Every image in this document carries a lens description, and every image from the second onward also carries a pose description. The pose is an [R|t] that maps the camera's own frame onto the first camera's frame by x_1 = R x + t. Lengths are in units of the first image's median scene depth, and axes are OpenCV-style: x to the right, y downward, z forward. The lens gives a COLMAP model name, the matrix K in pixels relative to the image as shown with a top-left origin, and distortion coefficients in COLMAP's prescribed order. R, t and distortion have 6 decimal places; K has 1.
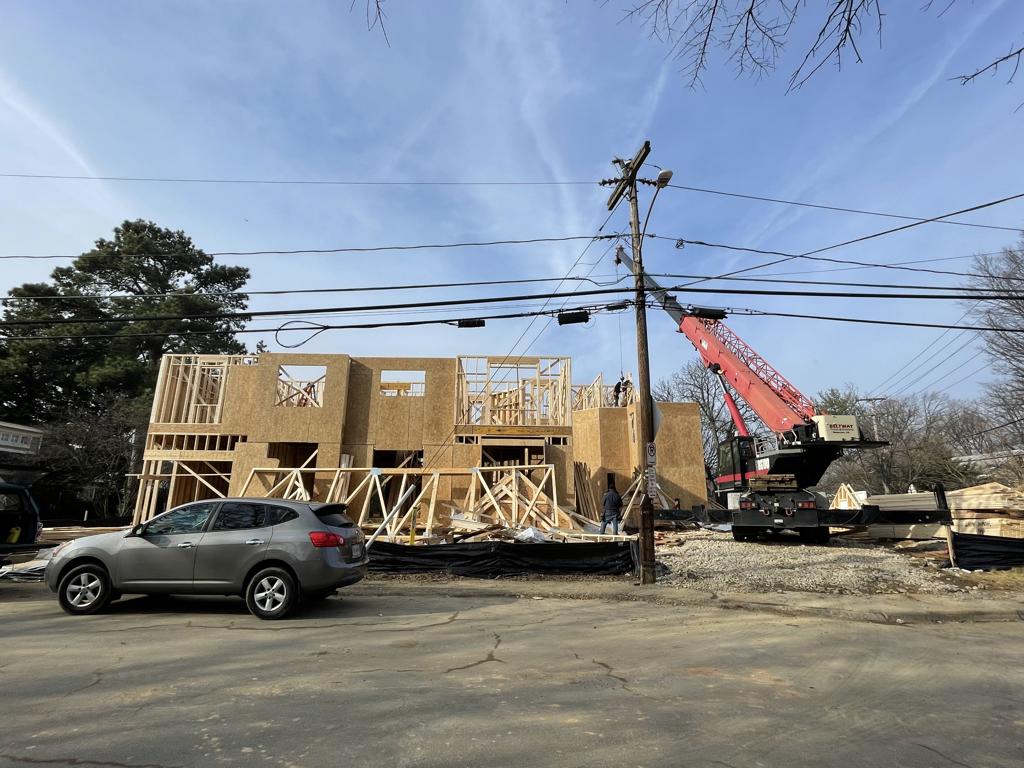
lens RADIAL K [[494.0, 0, 512.0], [0, 494.0, 384.0], [0, 0, 1]] dist [-0.017591, -0.000096]
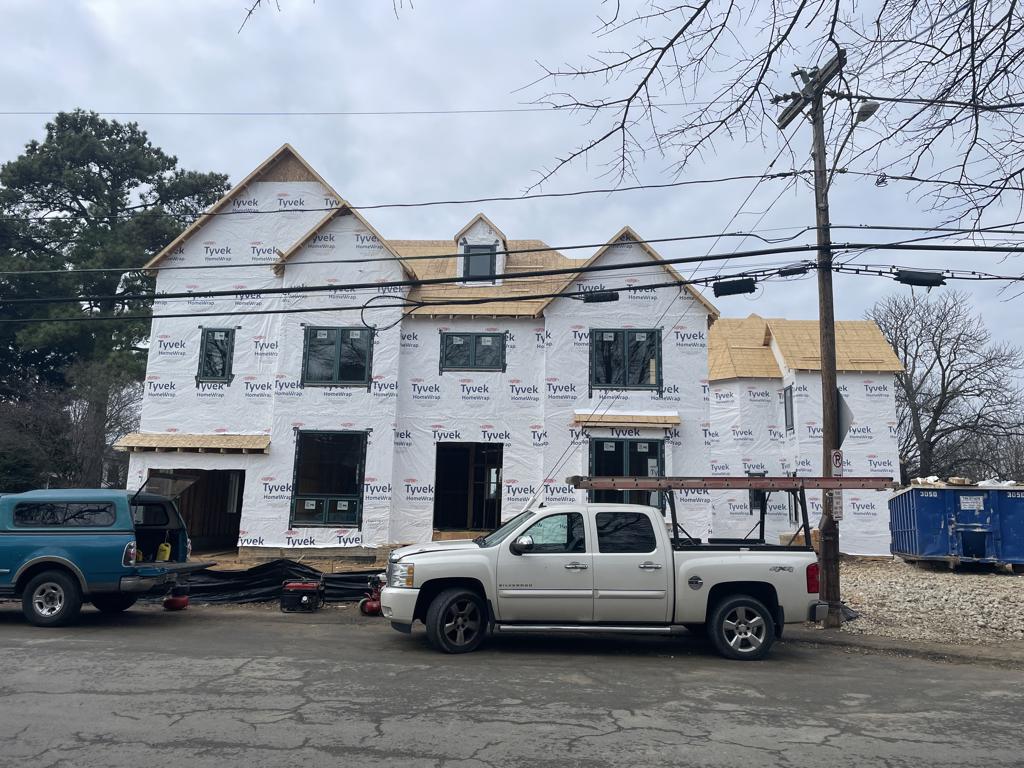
lens RADIAL K [[763.8, 0, 513.5], [0, 763.8, 371.6], [0, 0, 1]] dist [0.071296, -0.099504]
pose [[0.996535, -0.001295, -0.083164, -0.076706], [0.007156, 0.997506, 0.070213, -0.057448], [0.082866, -0.070565, 0.994059, -0.148700]]
